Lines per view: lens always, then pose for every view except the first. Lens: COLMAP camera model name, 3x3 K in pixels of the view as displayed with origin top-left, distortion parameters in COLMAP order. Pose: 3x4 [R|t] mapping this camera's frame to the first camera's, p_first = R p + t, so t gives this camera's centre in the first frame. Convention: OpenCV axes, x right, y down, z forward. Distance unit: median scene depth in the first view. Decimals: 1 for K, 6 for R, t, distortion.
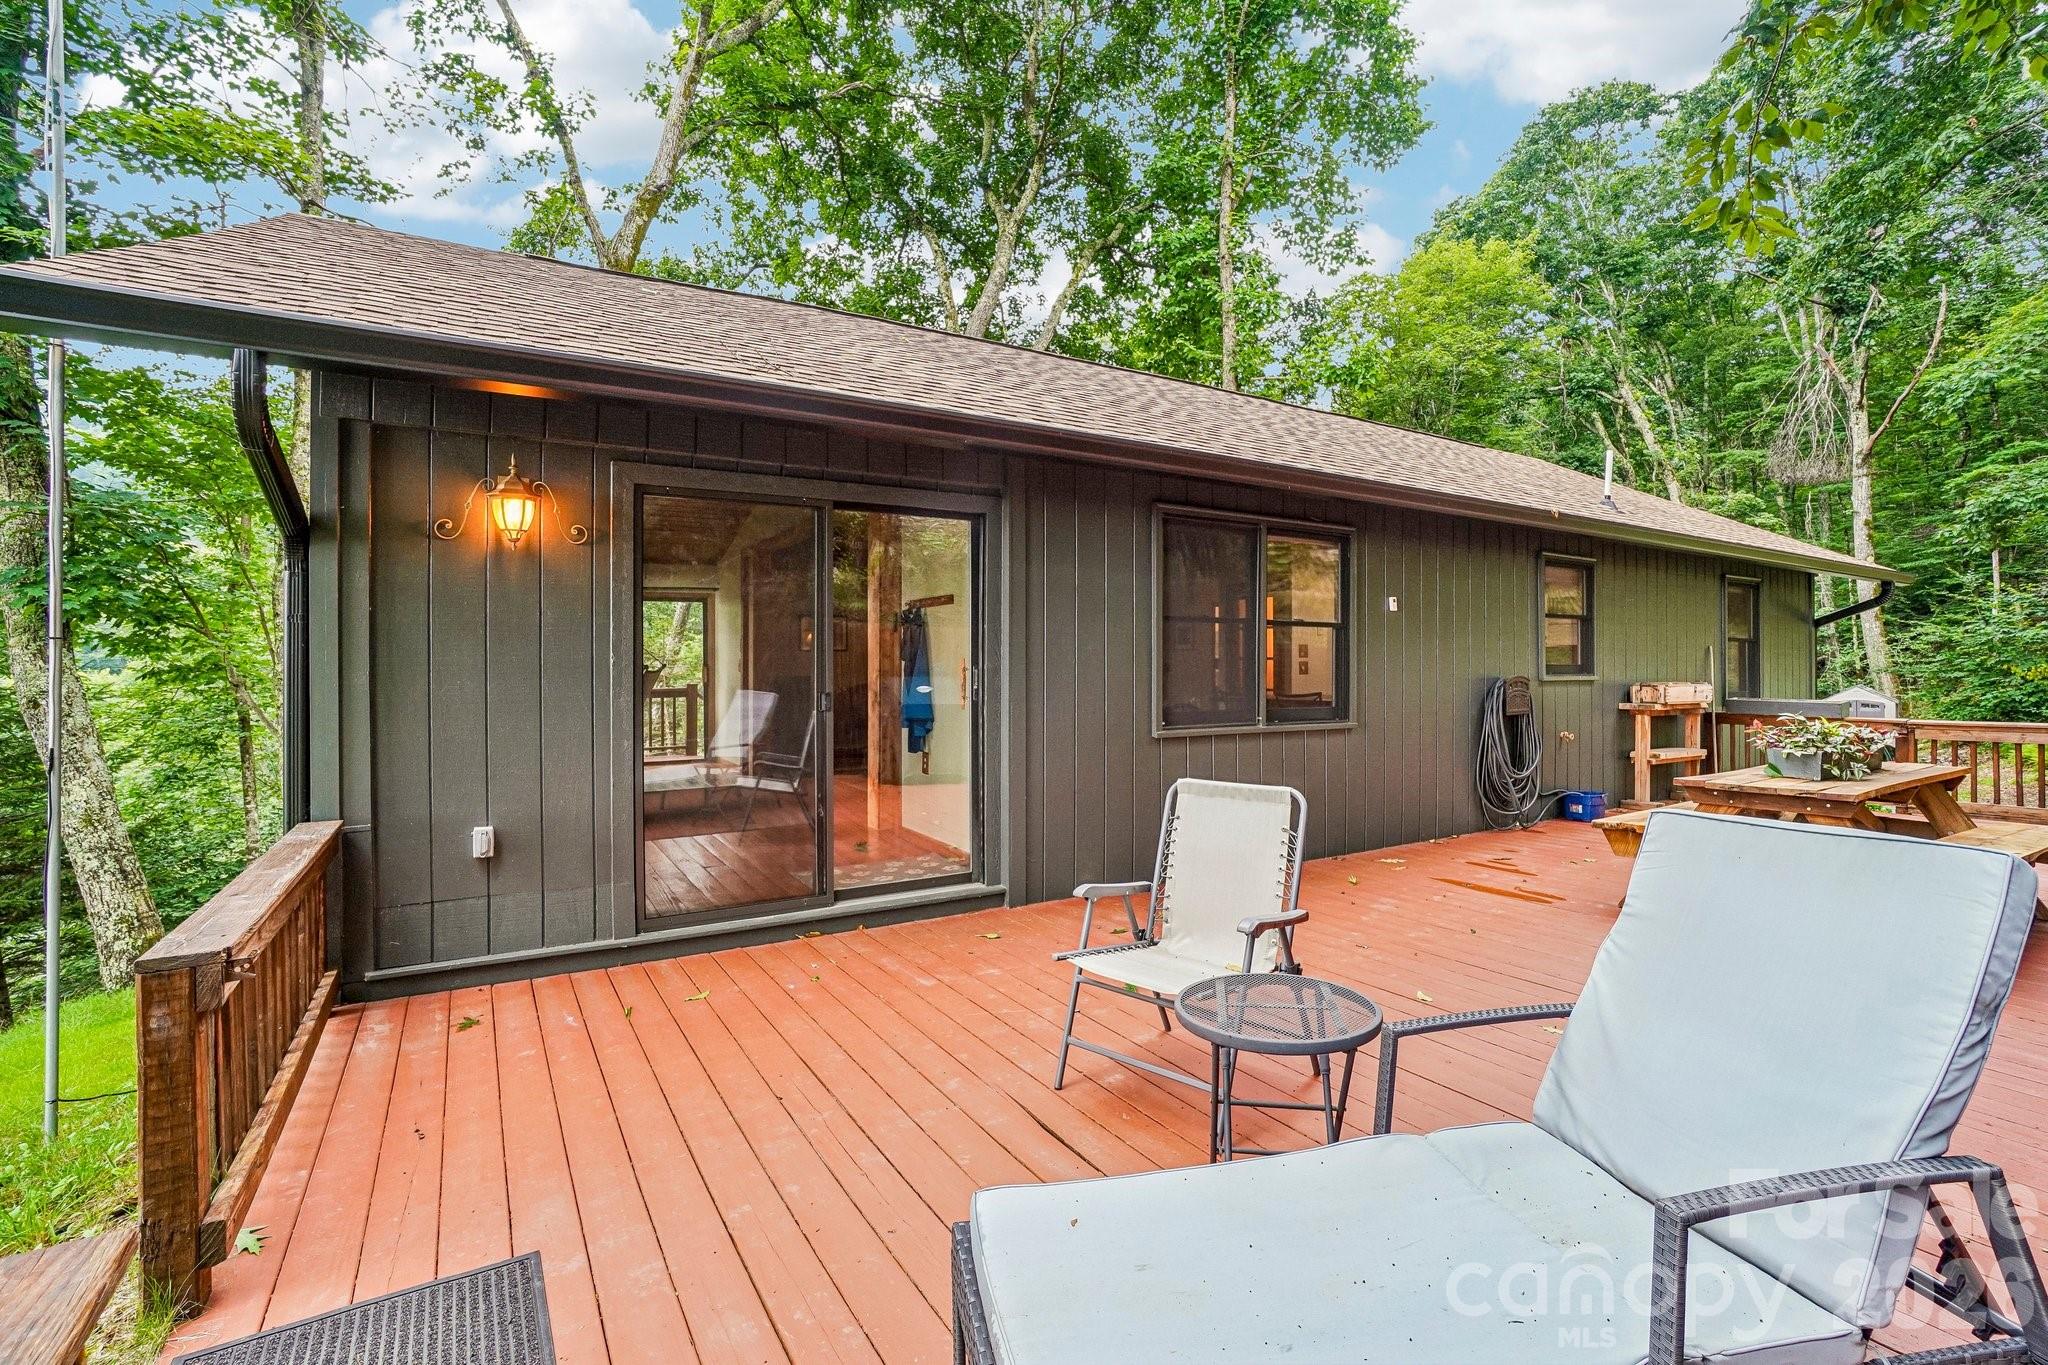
lens RADIAL K [[911.2, 0, 1022.6], [0, 911.2, 648.8], [0, 0, 1]] dist [-0.059400, 0.022391]
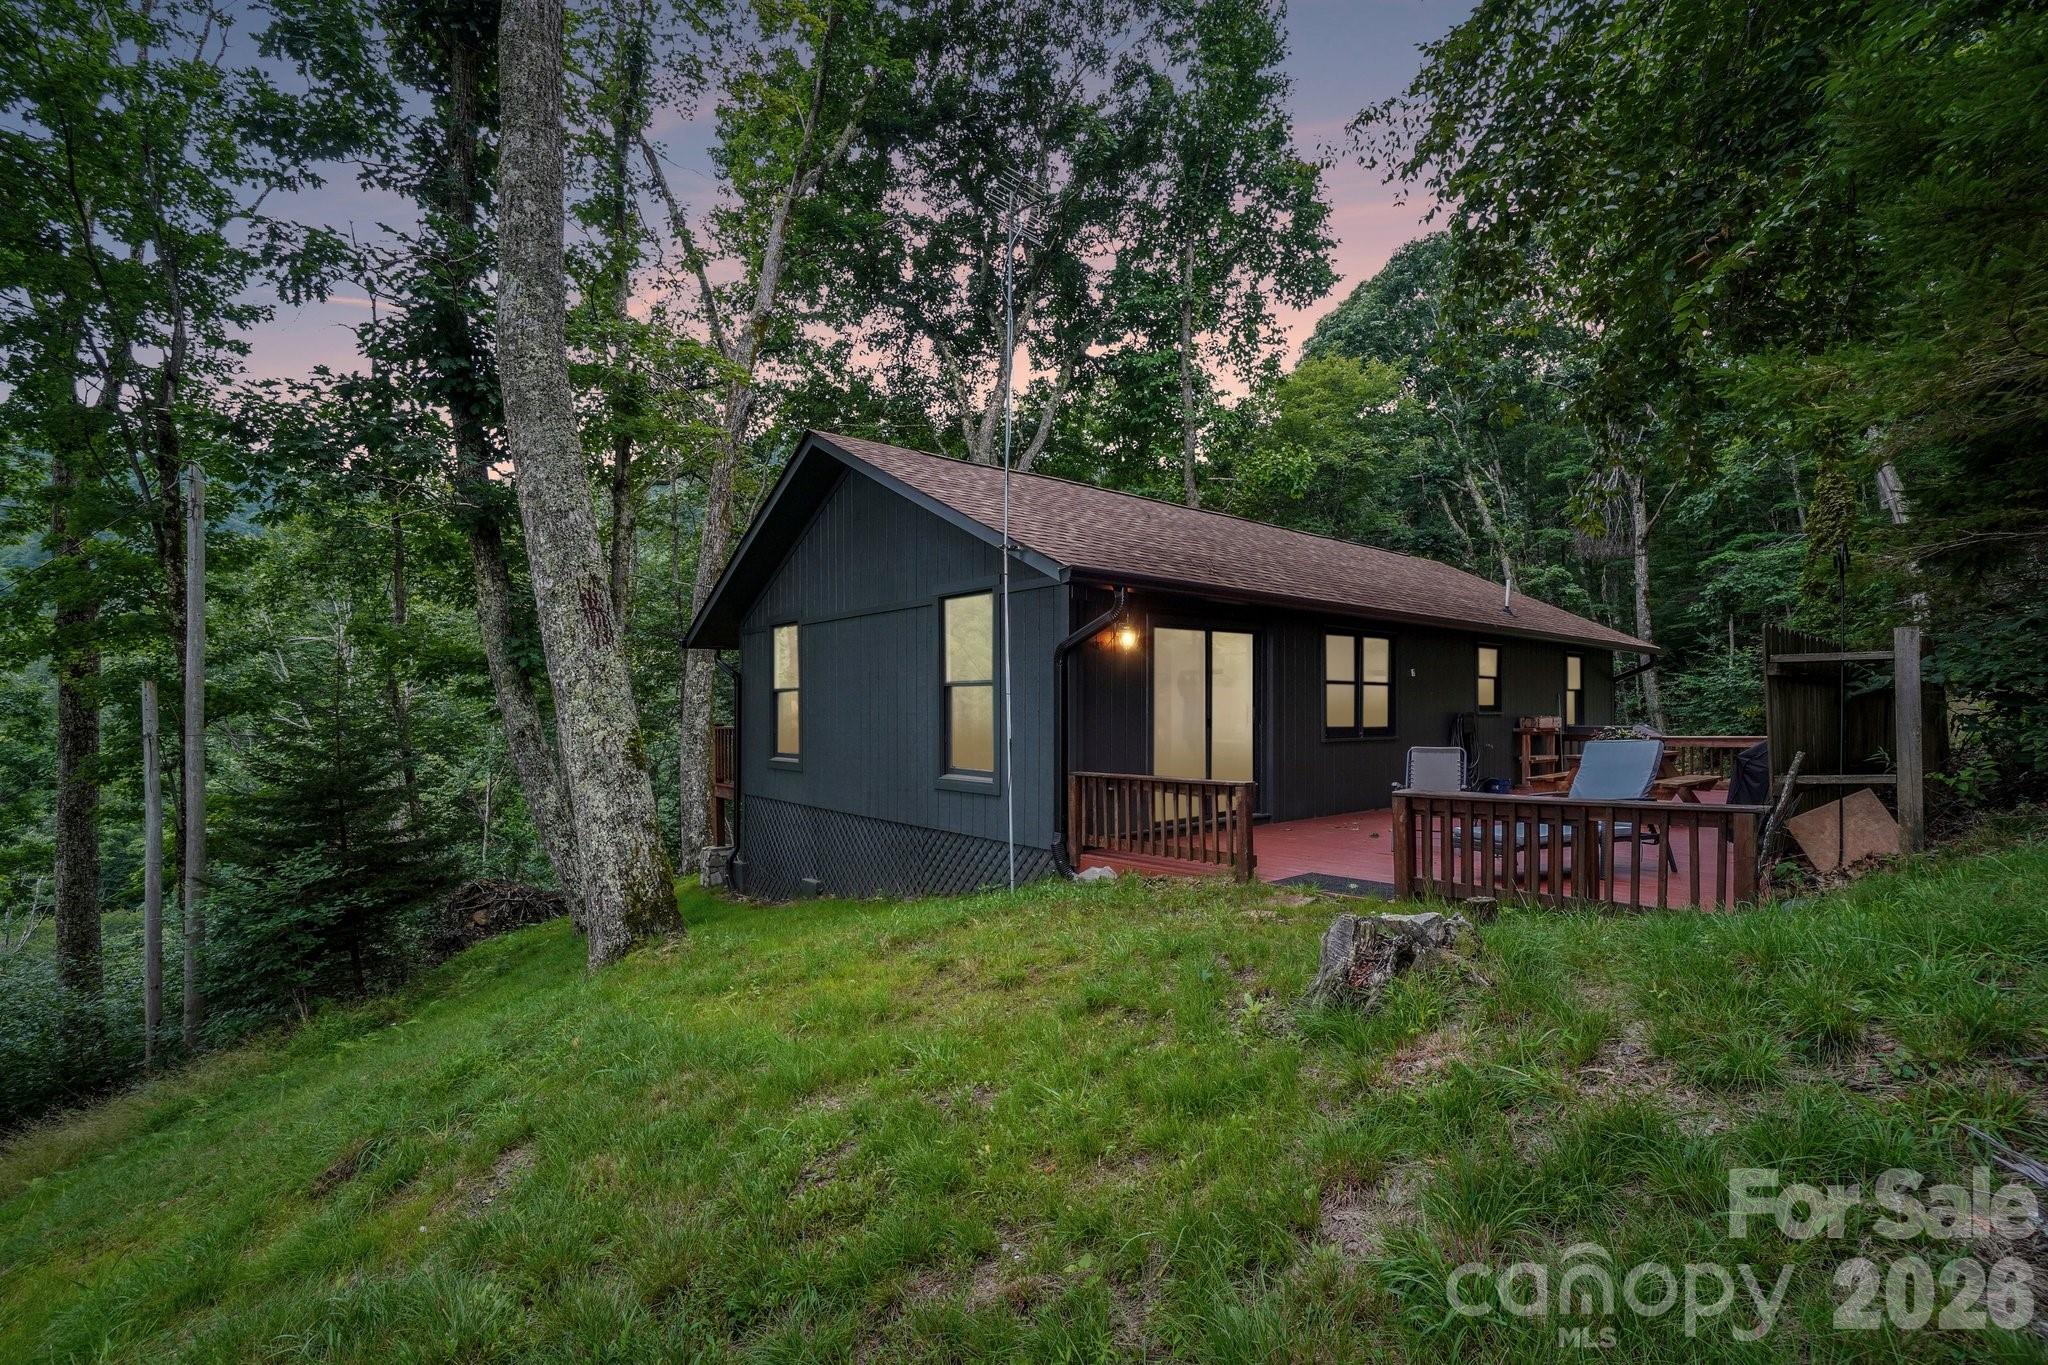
lens RADIAL K [[920.5, 0, 1026.4], [0, 920.5, 687.3], [0, 0, 1]] dist [-0.064558, 0.022987]
pose [[0.987156, 0.002305, 0.159742, -0.146250], [-0.001484, 0.999985, -0.005259, -0.001702], [-0.159752, 0.004954, 0.987145, -0.155219]]
